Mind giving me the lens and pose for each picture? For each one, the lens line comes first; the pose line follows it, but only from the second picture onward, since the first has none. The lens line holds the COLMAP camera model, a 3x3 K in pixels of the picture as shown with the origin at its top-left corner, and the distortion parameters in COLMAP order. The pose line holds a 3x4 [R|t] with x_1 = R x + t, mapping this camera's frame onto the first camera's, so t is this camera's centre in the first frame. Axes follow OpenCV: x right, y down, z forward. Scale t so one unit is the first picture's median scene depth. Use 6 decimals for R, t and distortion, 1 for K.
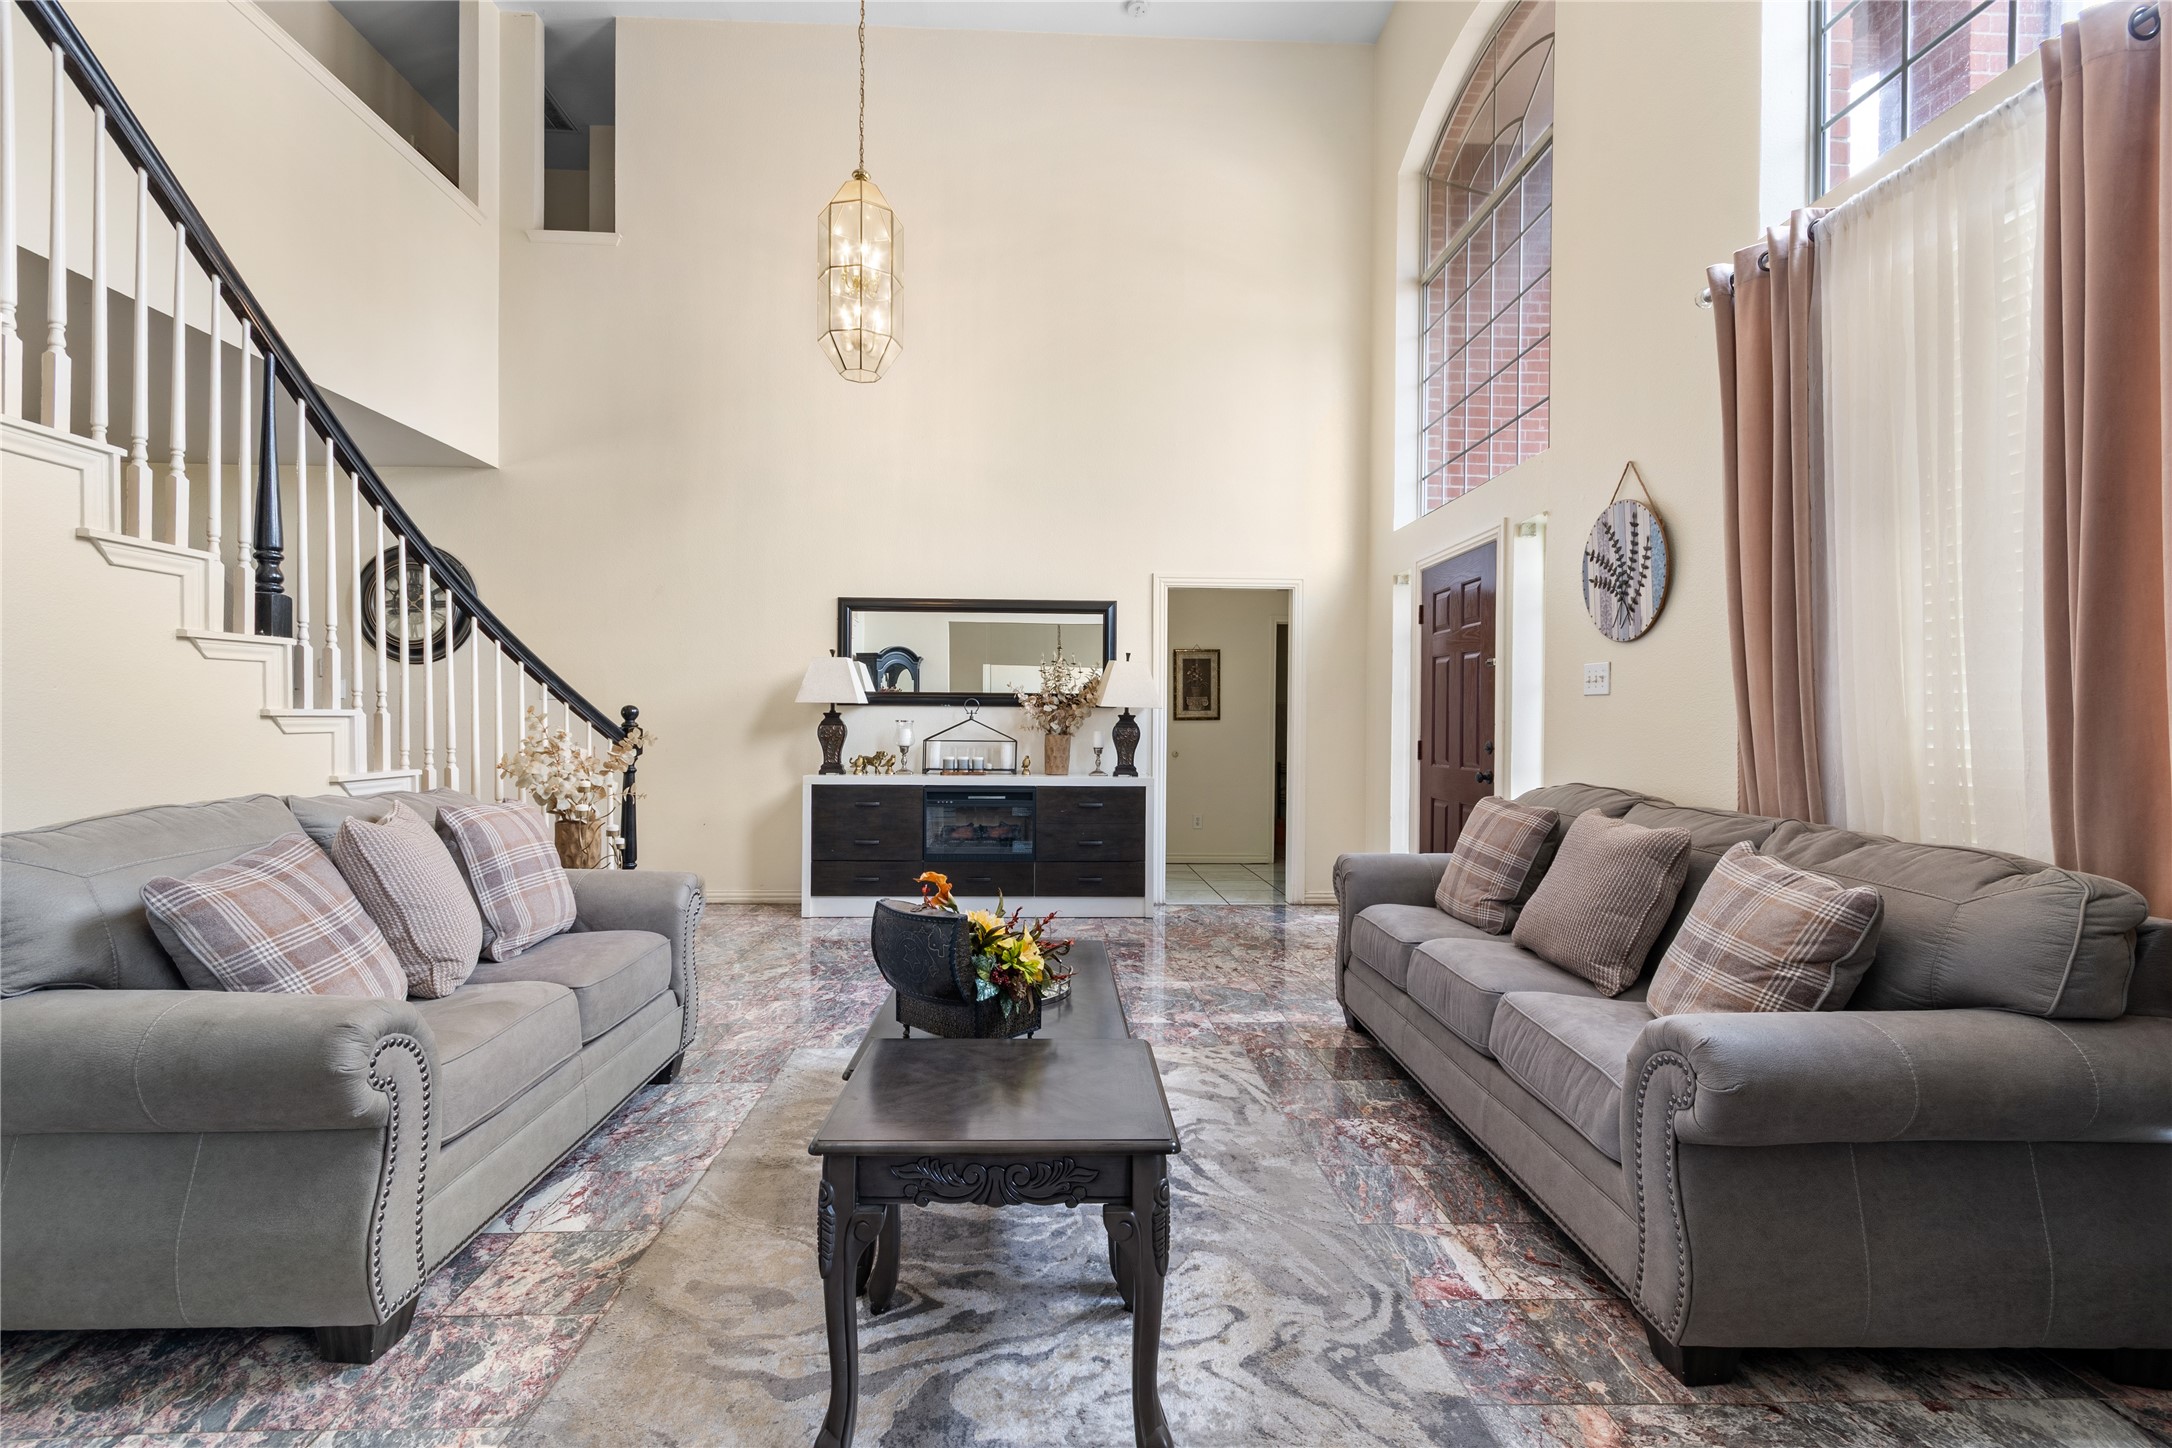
lens RADIAL K [[956.4, 0, 1093.0], [0, 956.4, 722.8], [0, 0, 1]] dist [0.007157, -0.000342]
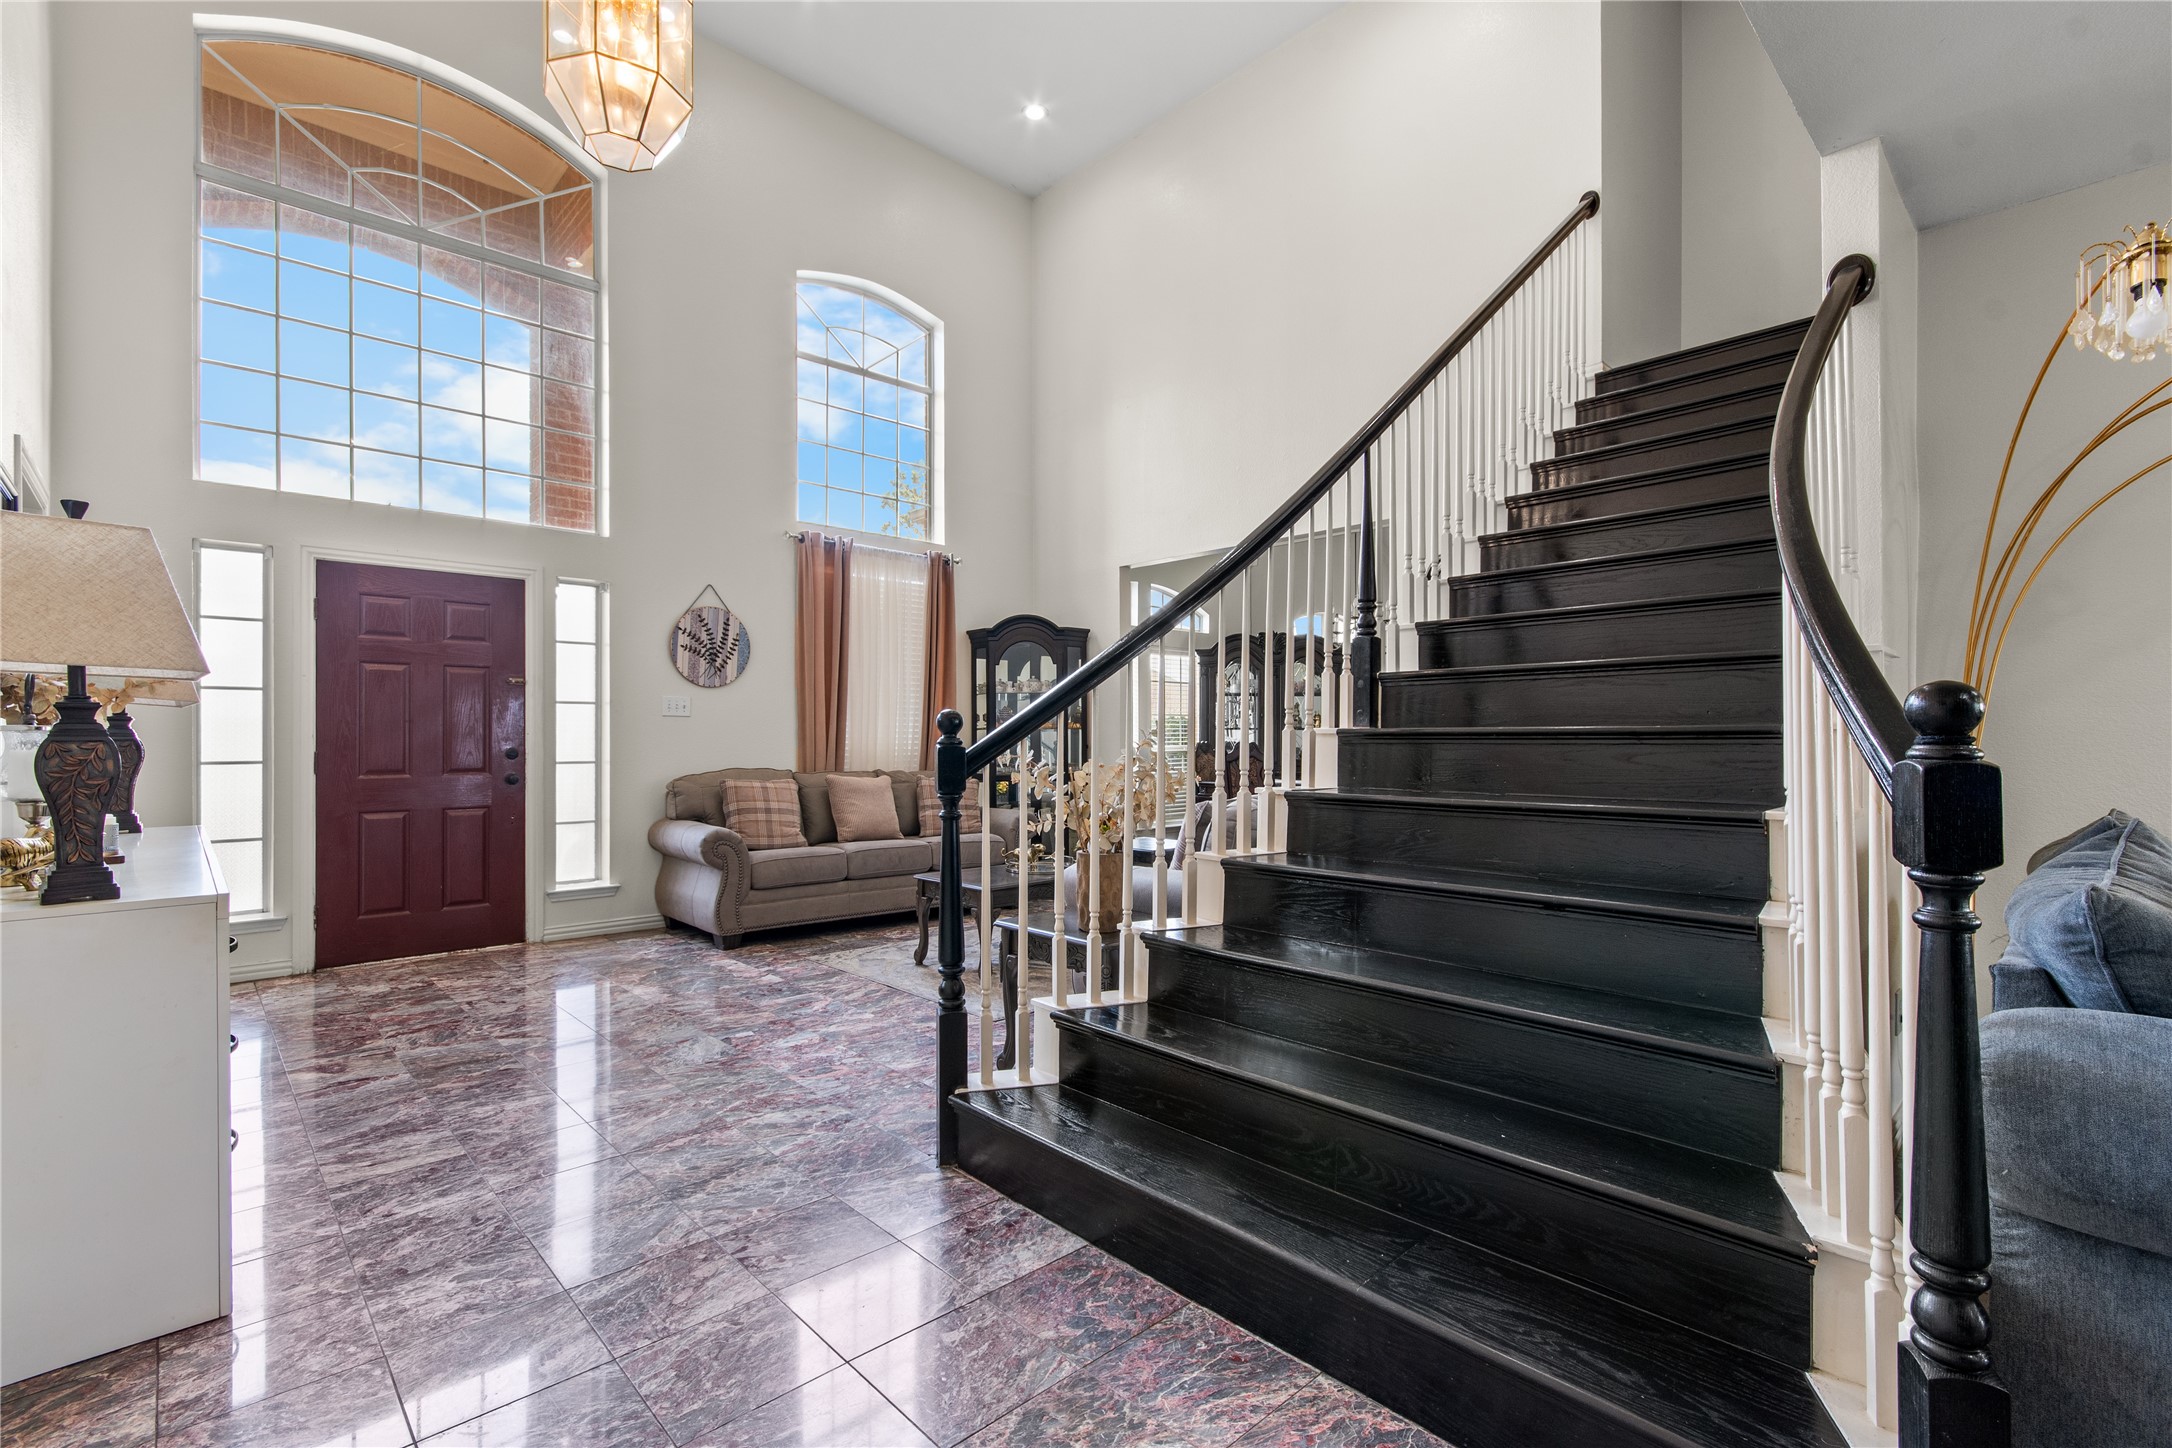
lens RADIAL K [[956.4, 0, 1085.3], [0, 956.4, 739.6], [0, 0, 1]] dist [0.007157, -0.000342]
pose [[-0.654533, -0.008678, 0.755984, -1.593285], [-0.006538, 0.999962, 0.005819, -0.004025], [-0.756005, -0.001134, -0.654564, 2.121294]]
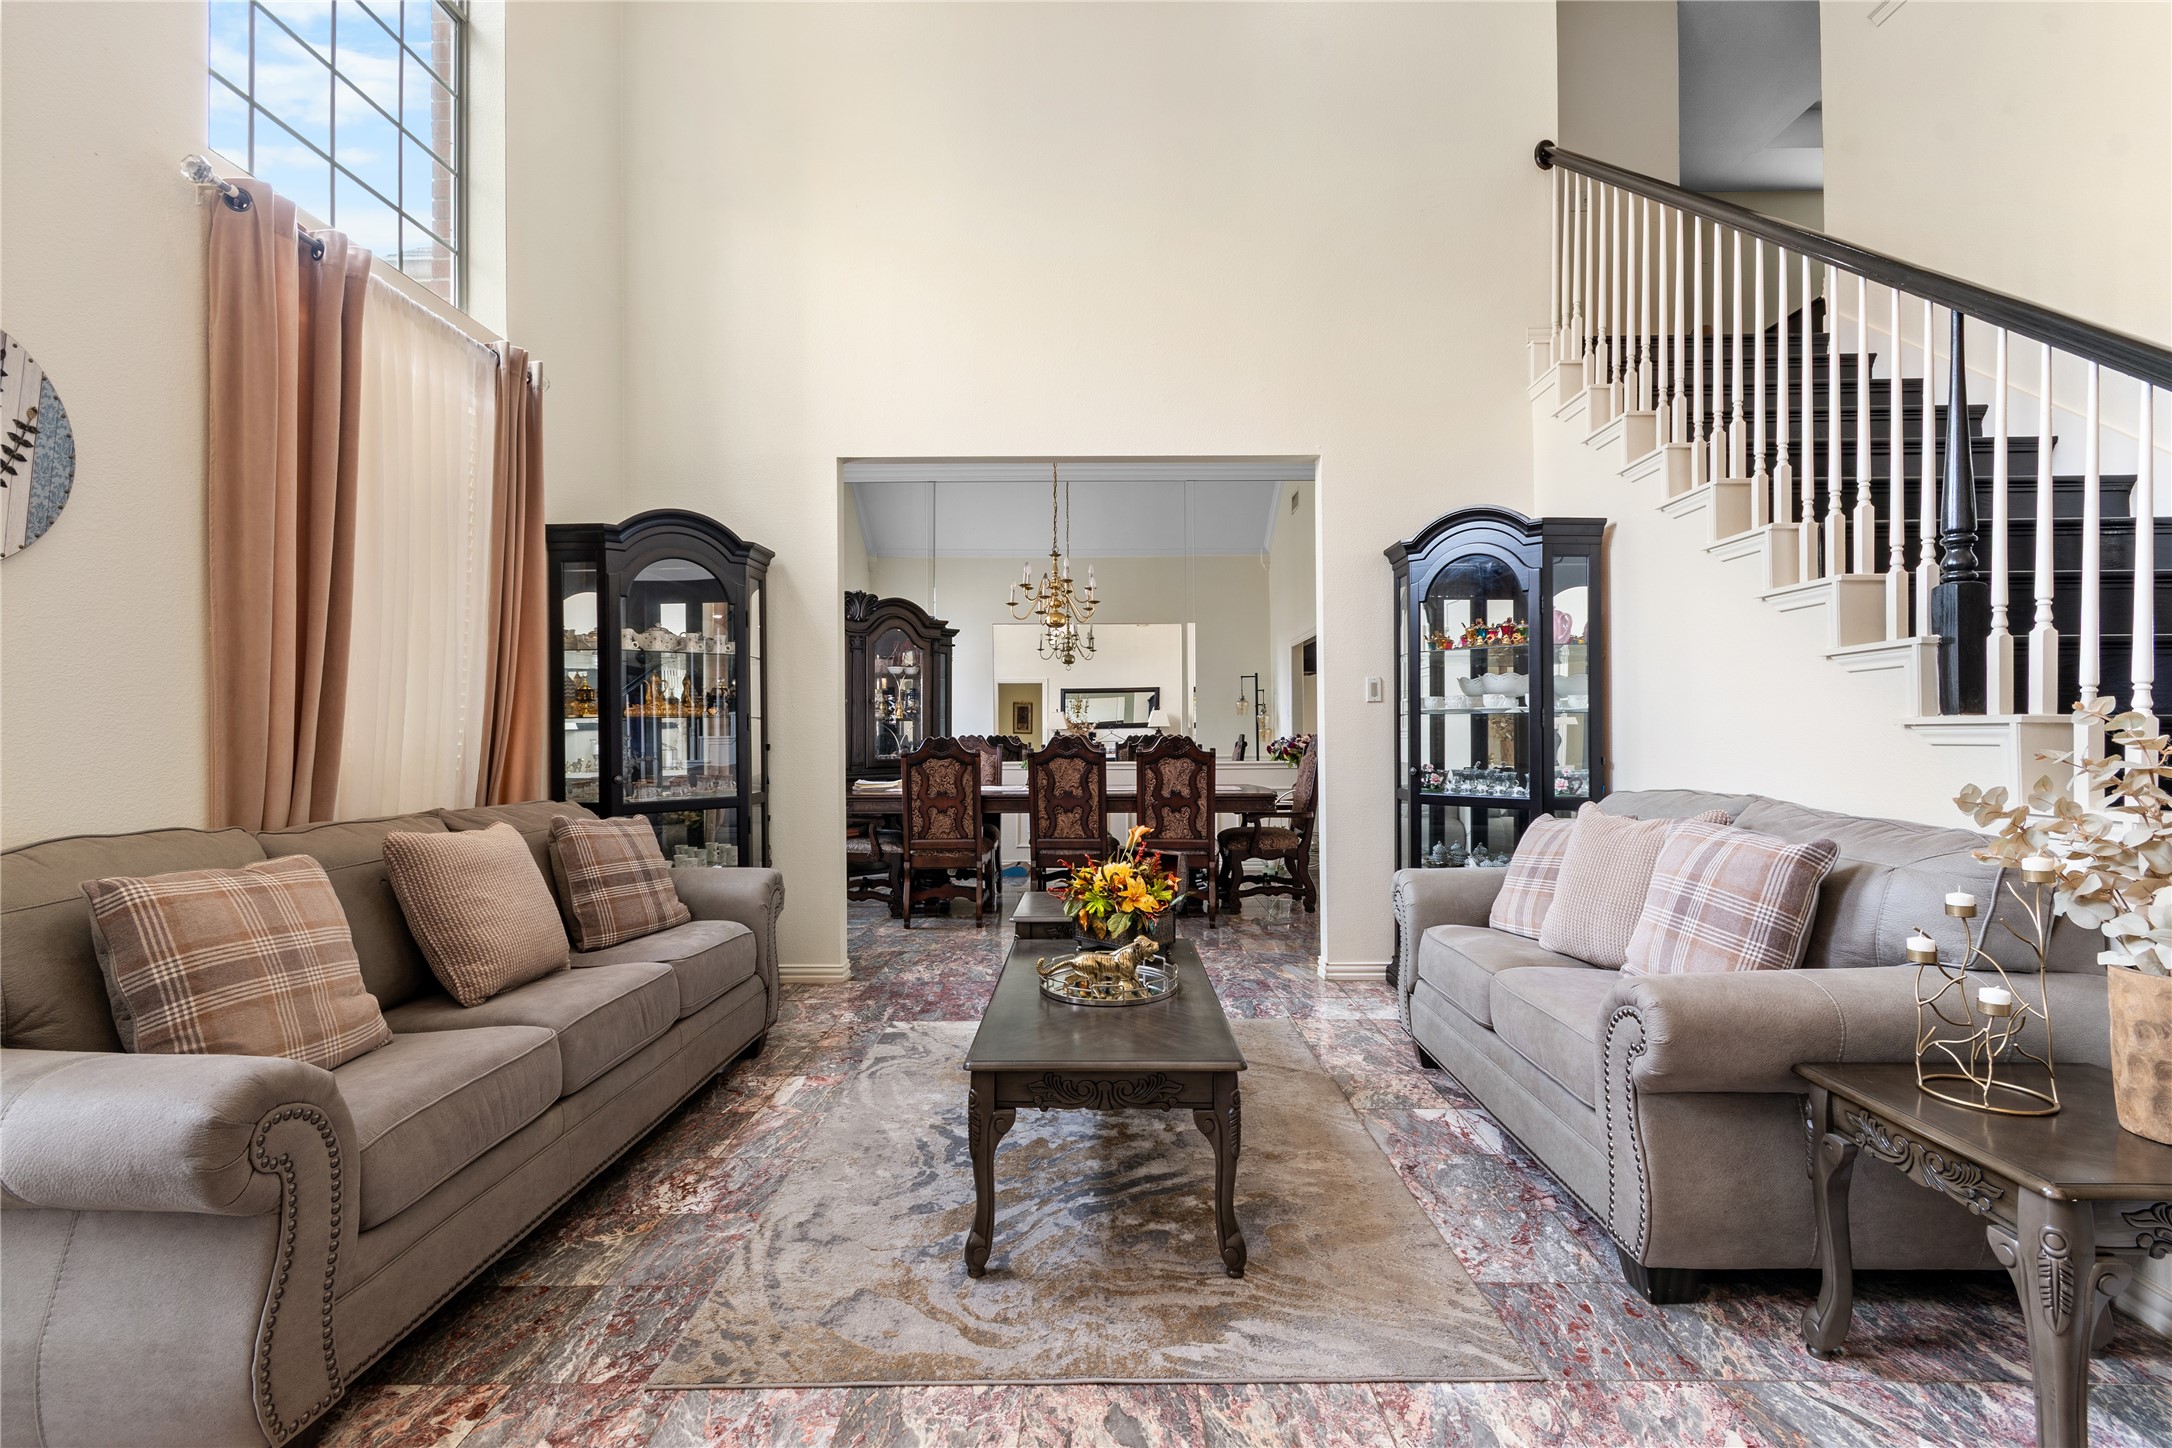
lens RADIAL K [[956.4, 0, 1097.2], [0, 956.4, 718.6], [0, 0, 1]] dist [0.007157, -0.000342]
pose [[-0.998743, -0.002555, 0.050062, -0.128750], [-0.003262, 0.999896, -0.014049, 0.002804], [-0.050021, -0.014194, -0.998647, 1.932997]]
